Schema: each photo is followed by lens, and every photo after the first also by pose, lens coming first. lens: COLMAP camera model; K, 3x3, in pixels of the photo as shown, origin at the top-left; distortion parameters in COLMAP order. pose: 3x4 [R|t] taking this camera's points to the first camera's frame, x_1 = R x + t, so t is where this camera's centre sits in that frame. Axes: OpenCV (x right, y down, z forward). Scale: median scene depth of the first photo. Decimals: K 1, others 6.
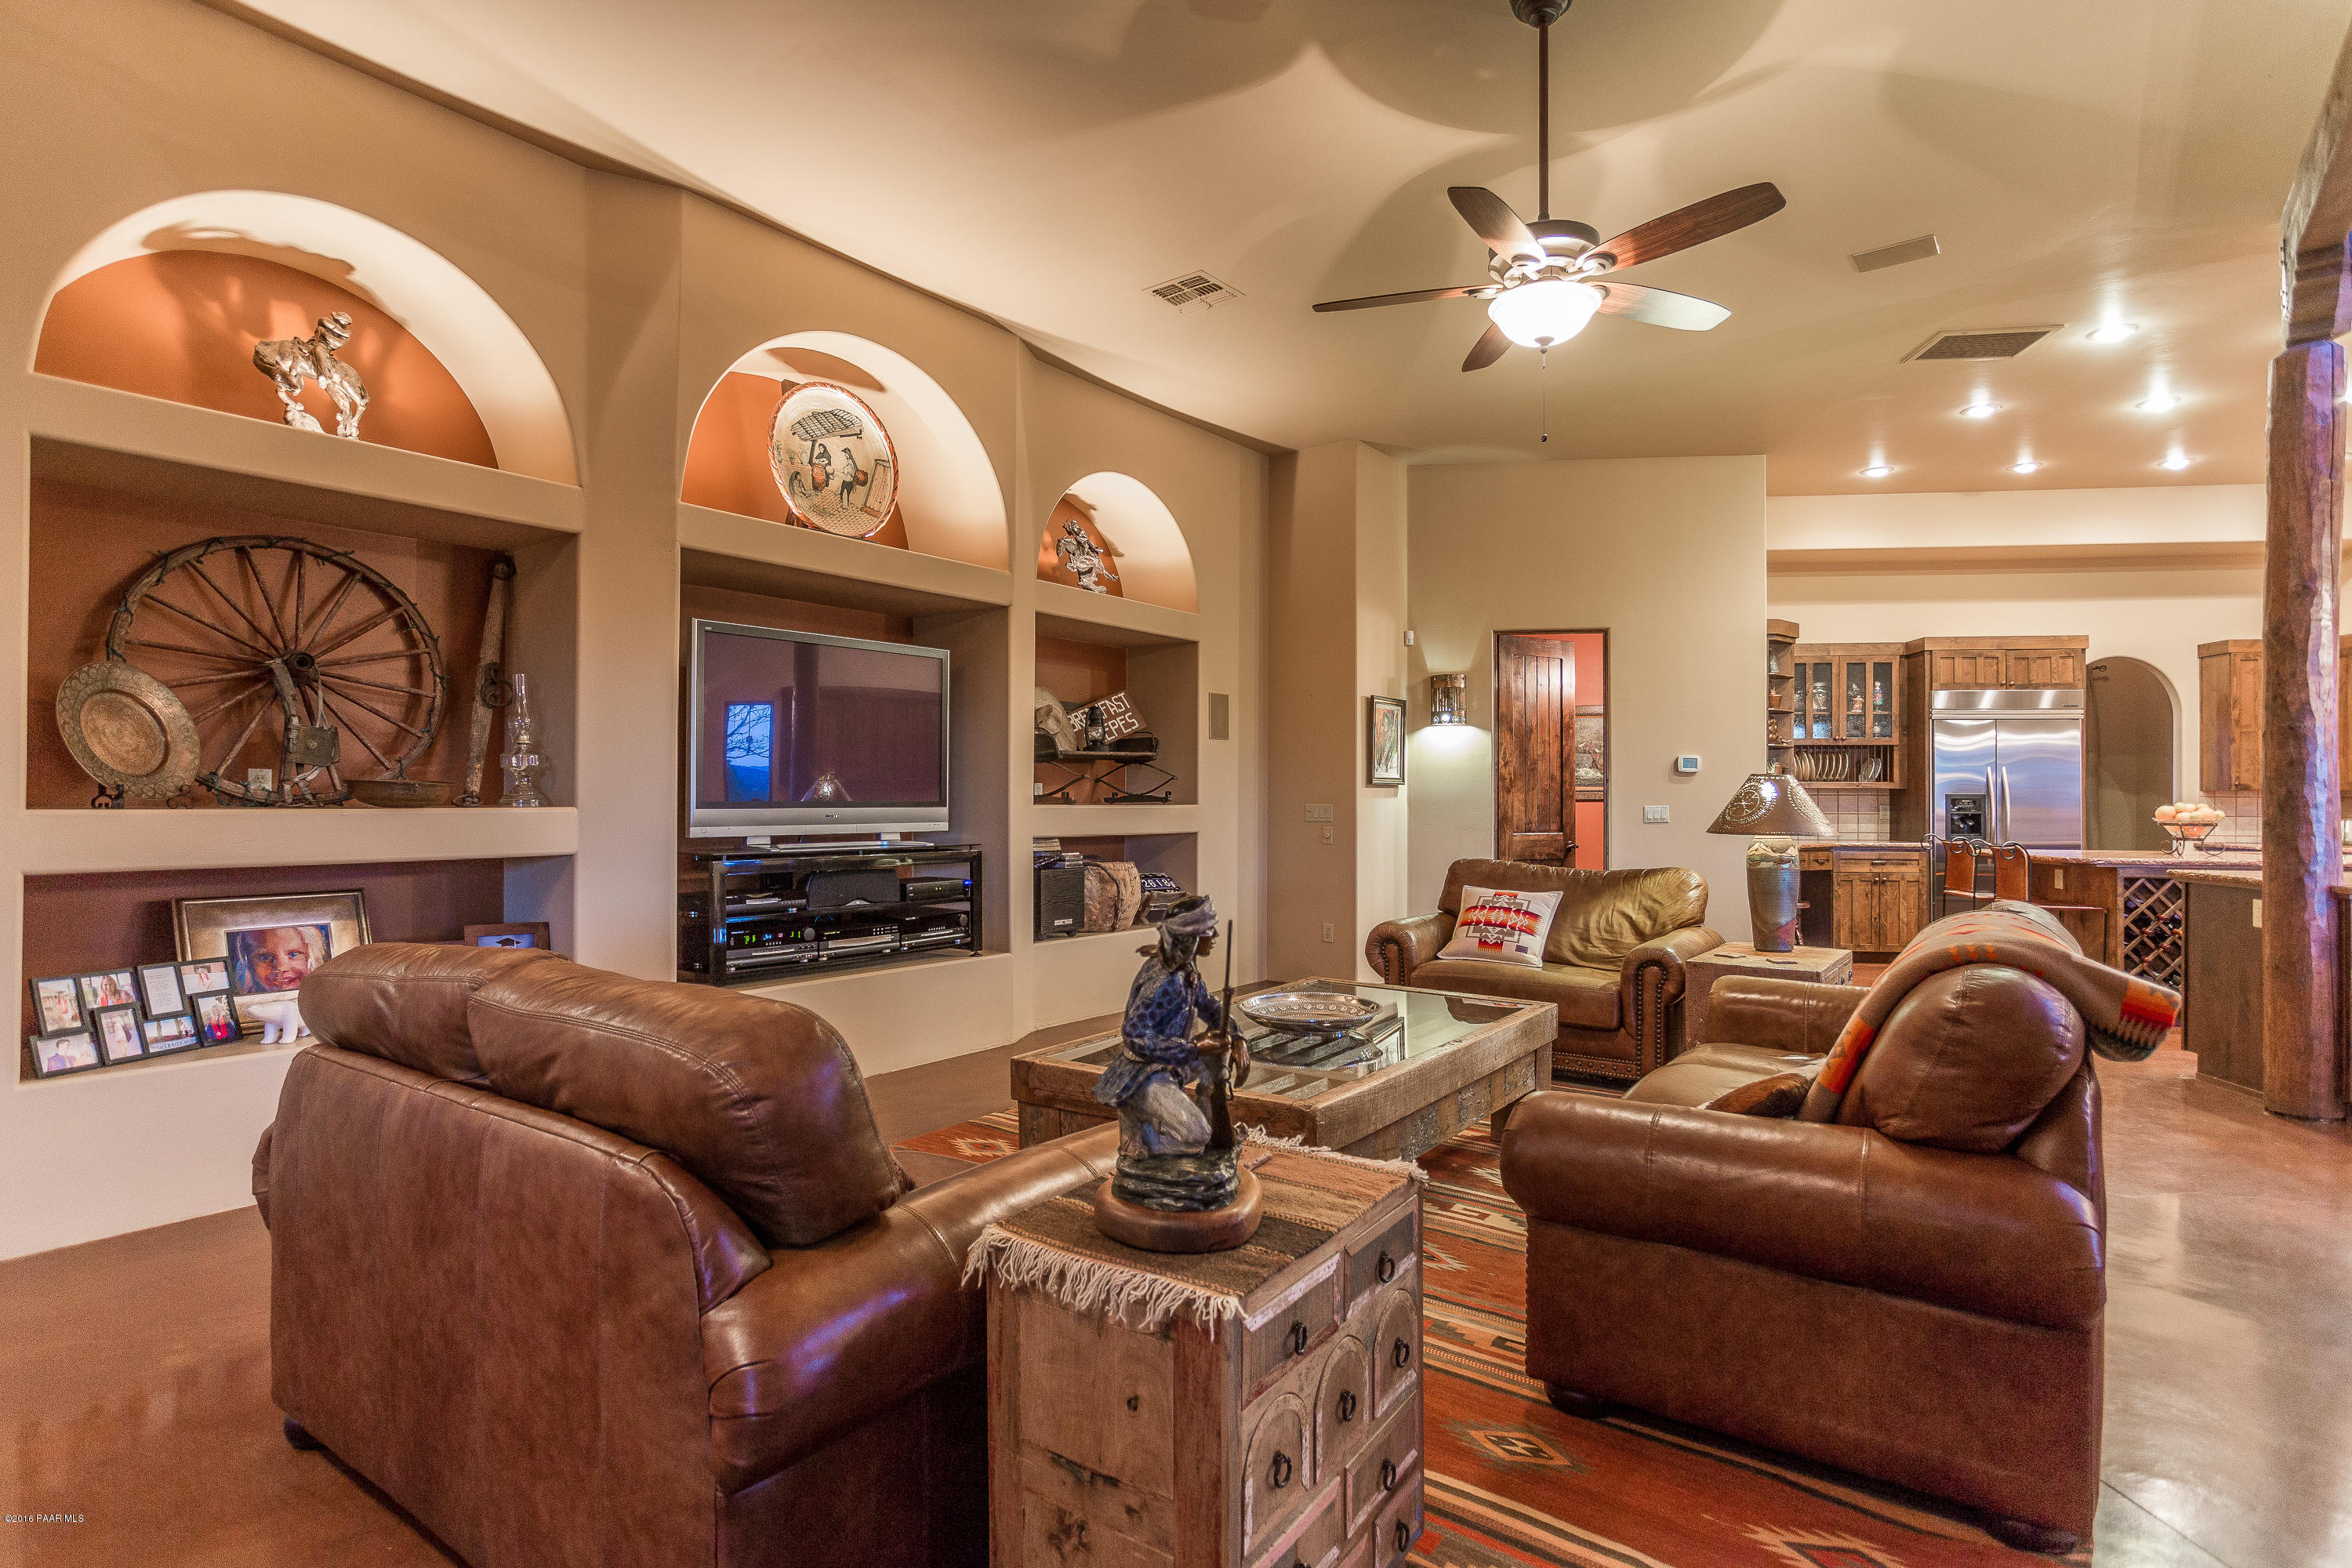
lens RADIAL K [[1190.1, 0, 1160.2], [0, 1190.1, 785.2], [0, 0, 1]] dist [-0.000510, -0.000447]
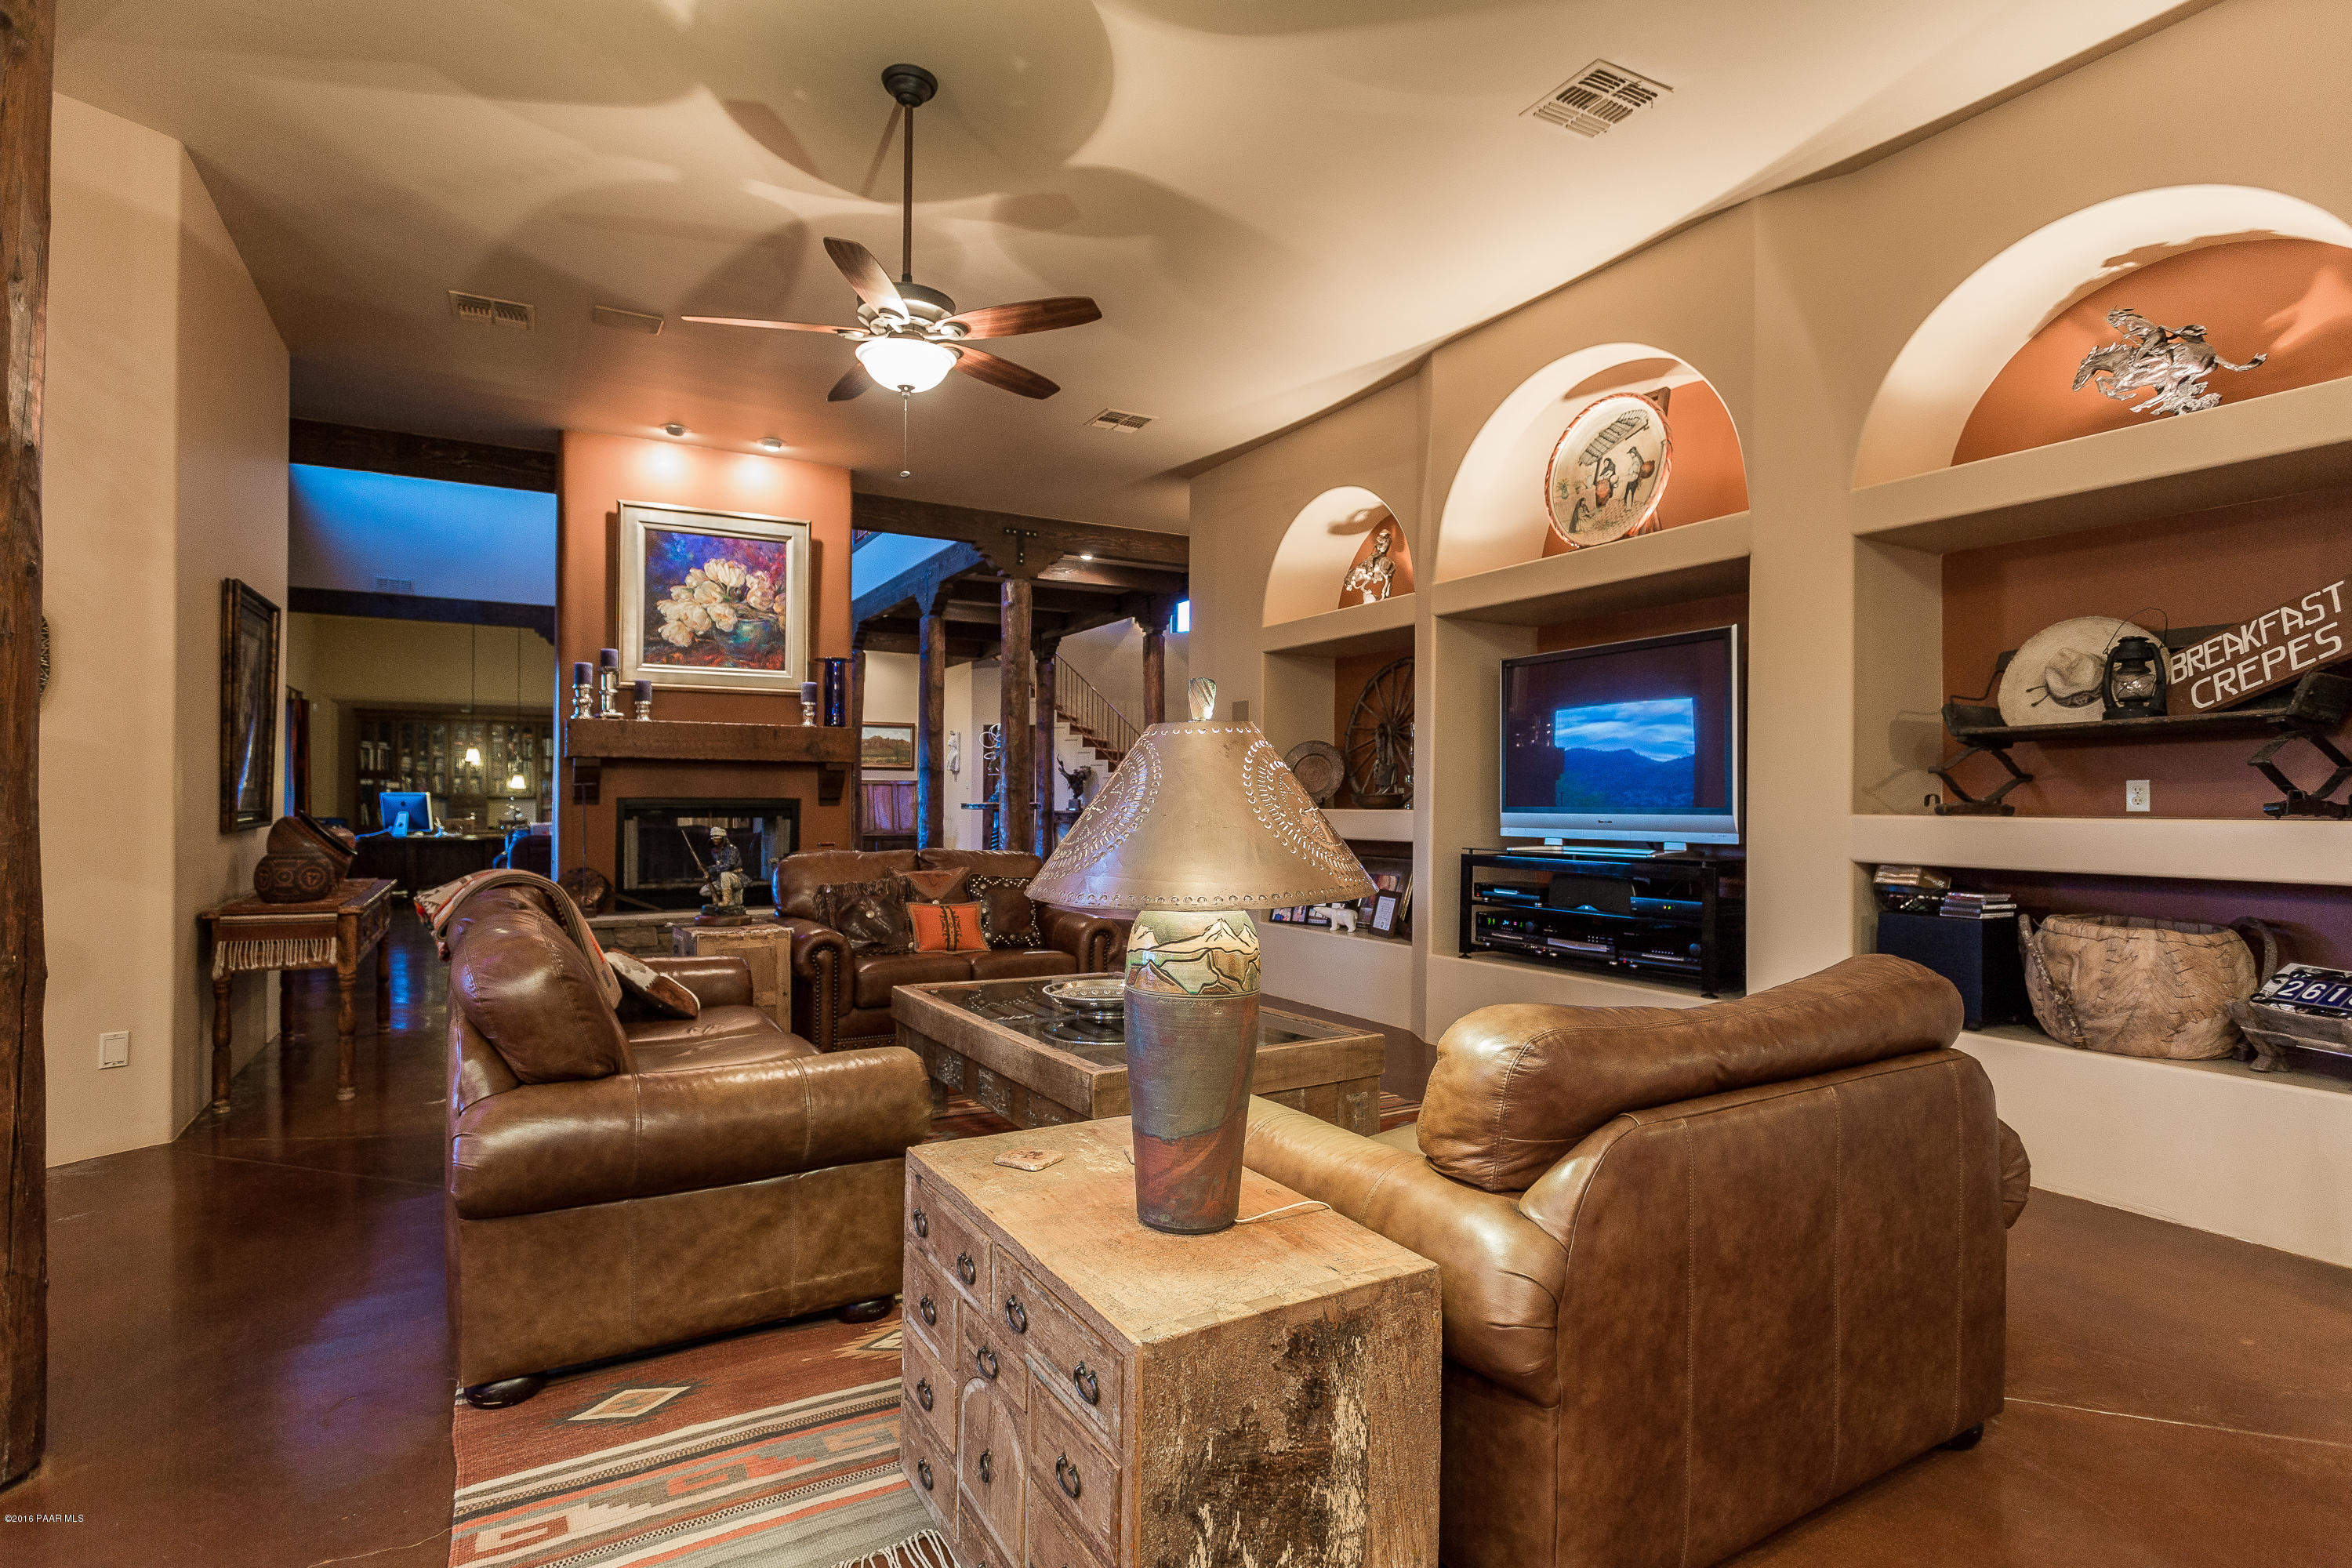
lens RADIAL K [[1190.1, 0, 1160.2], [0, 1190.1, 785.2], [0, 0, 1]] dist [-0.000510, -0.000447]
pose [[-0.397127, -0.013804, -0.917660, 0.794643], [0.007399, 0.999806, -0.018241, 0.009997], [0.917734, -0.014034, -0.396948, 1.039002]]
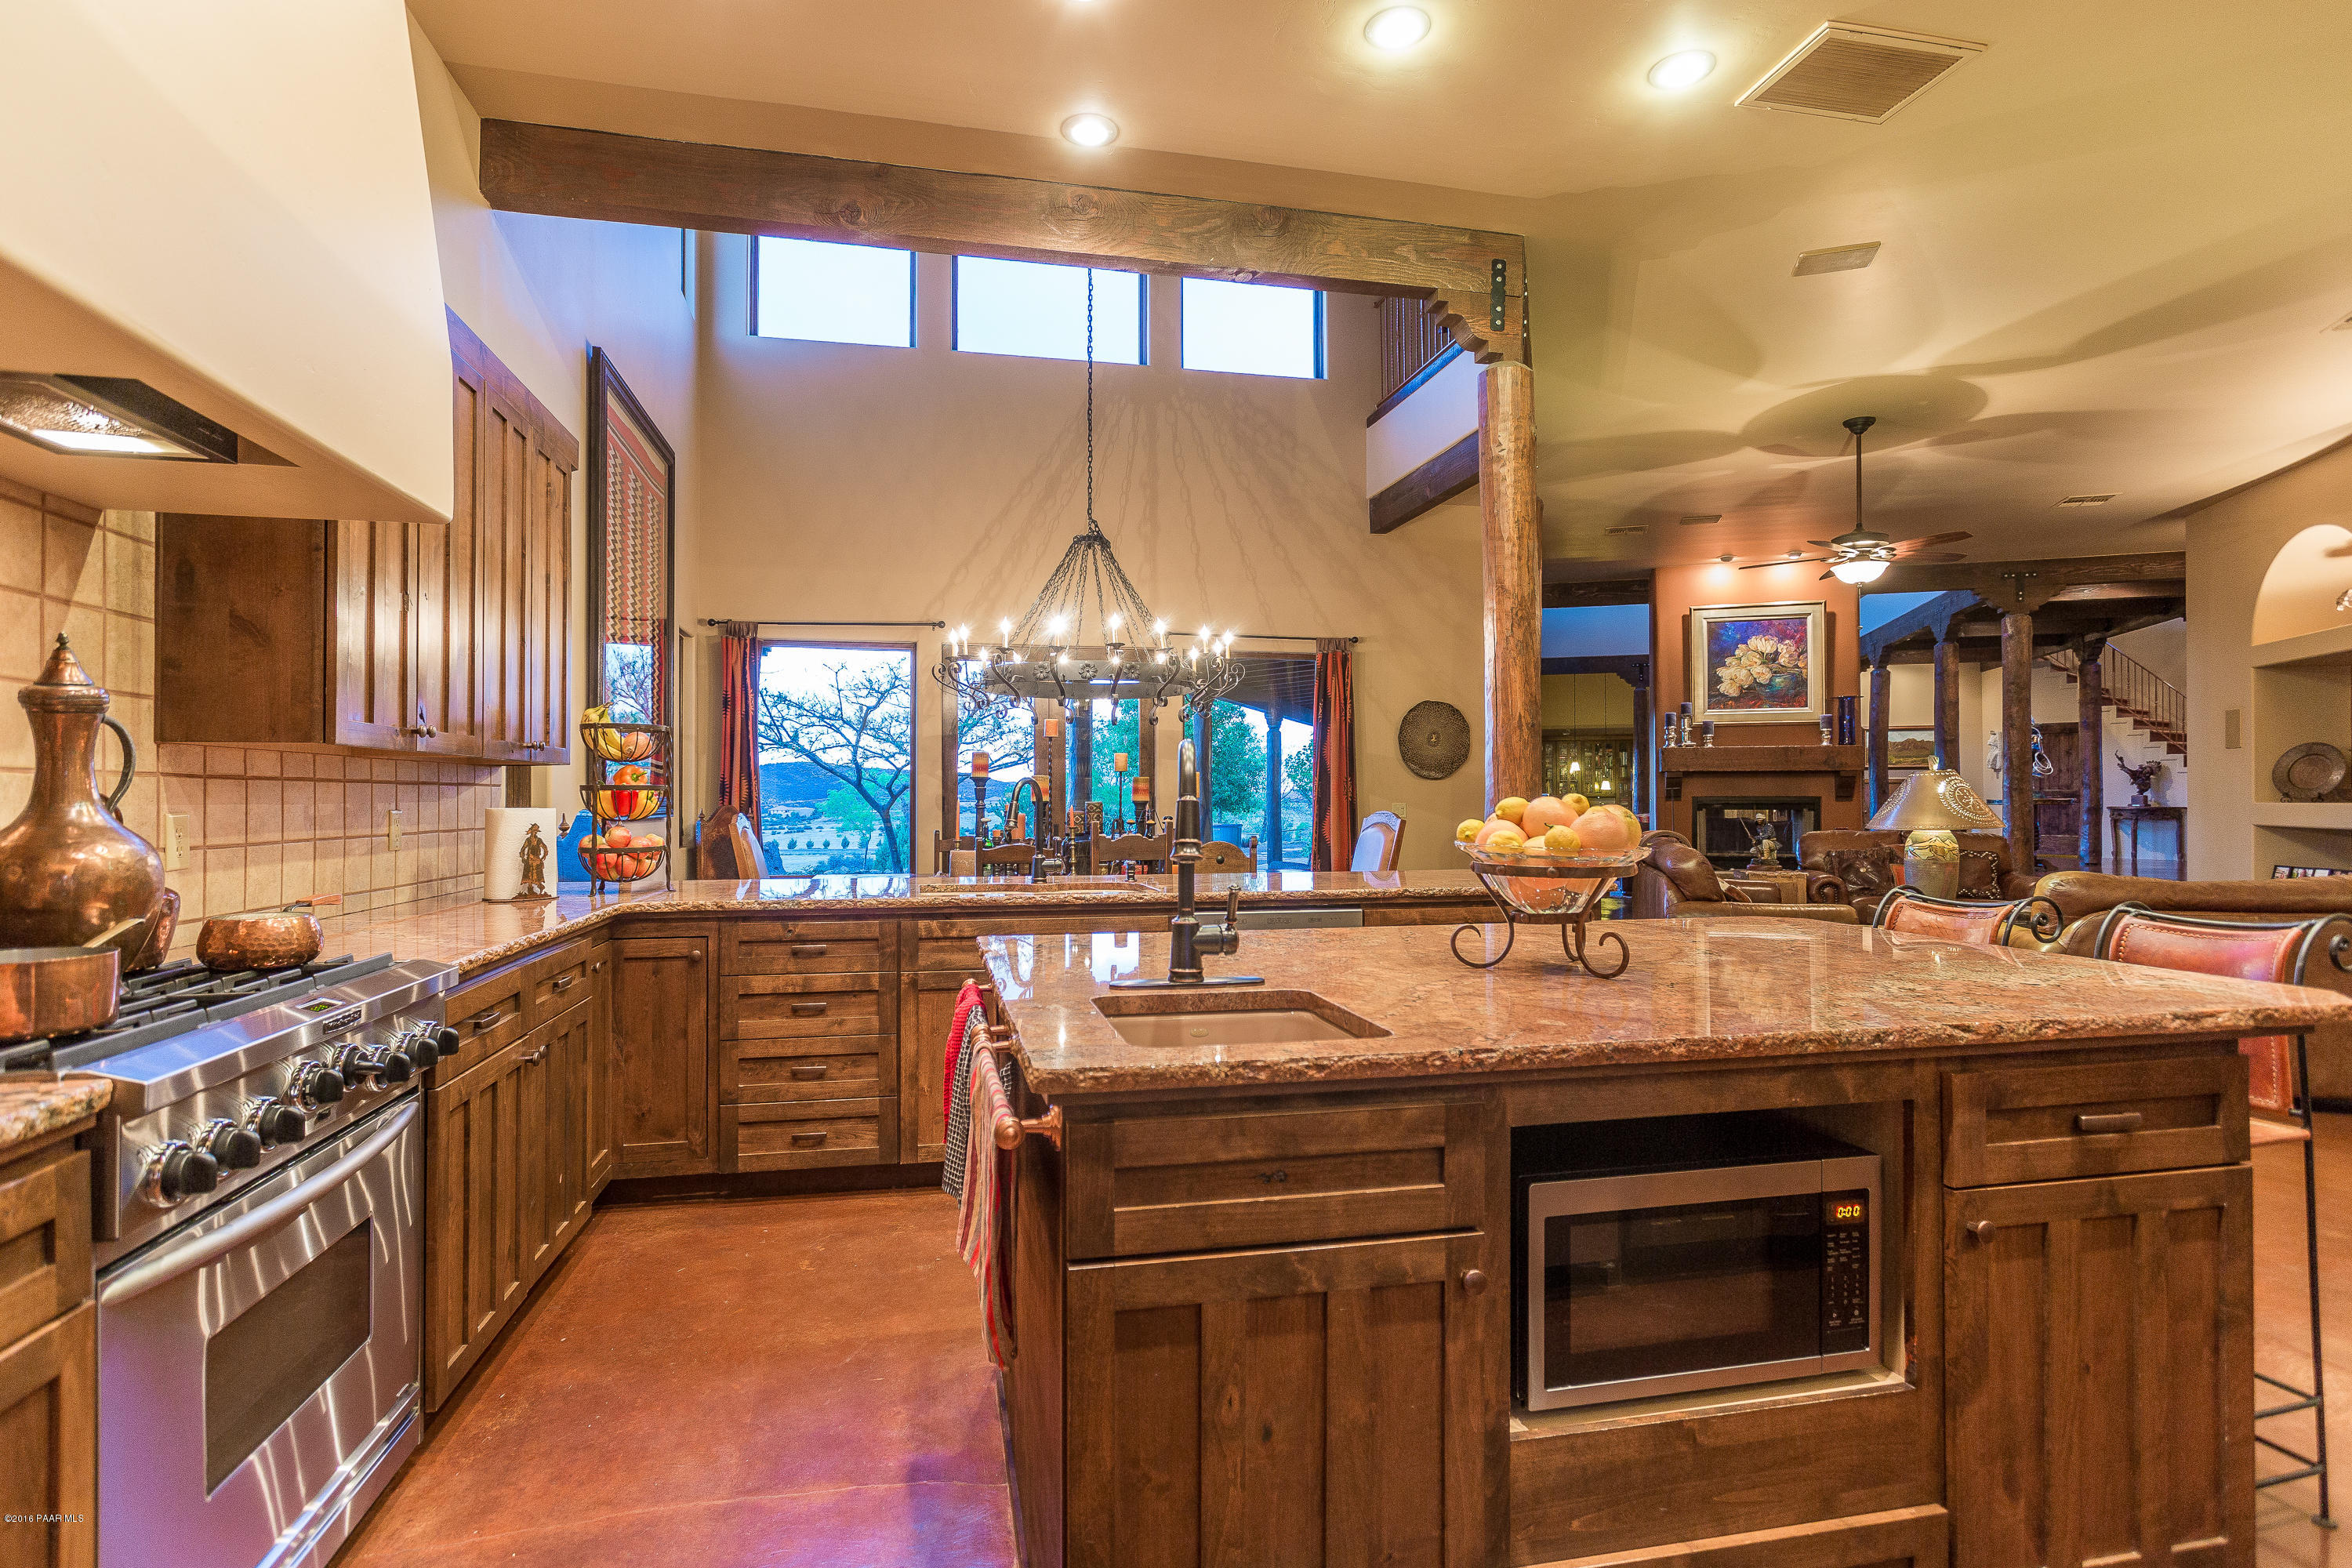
lens RADIAL K [[1190.1, 0, 1160.2], [0, 1190.1, 785.2], [0, 0, 1]] dist [-0.000510, -0.000447]
pose [[-0.942626, -0.002178, -0.333843, 2.138088], [0.005648, 0.999732, -0.022470, 0.025050], [0.333803, -0.023067, -0.942361, 2.321766]]
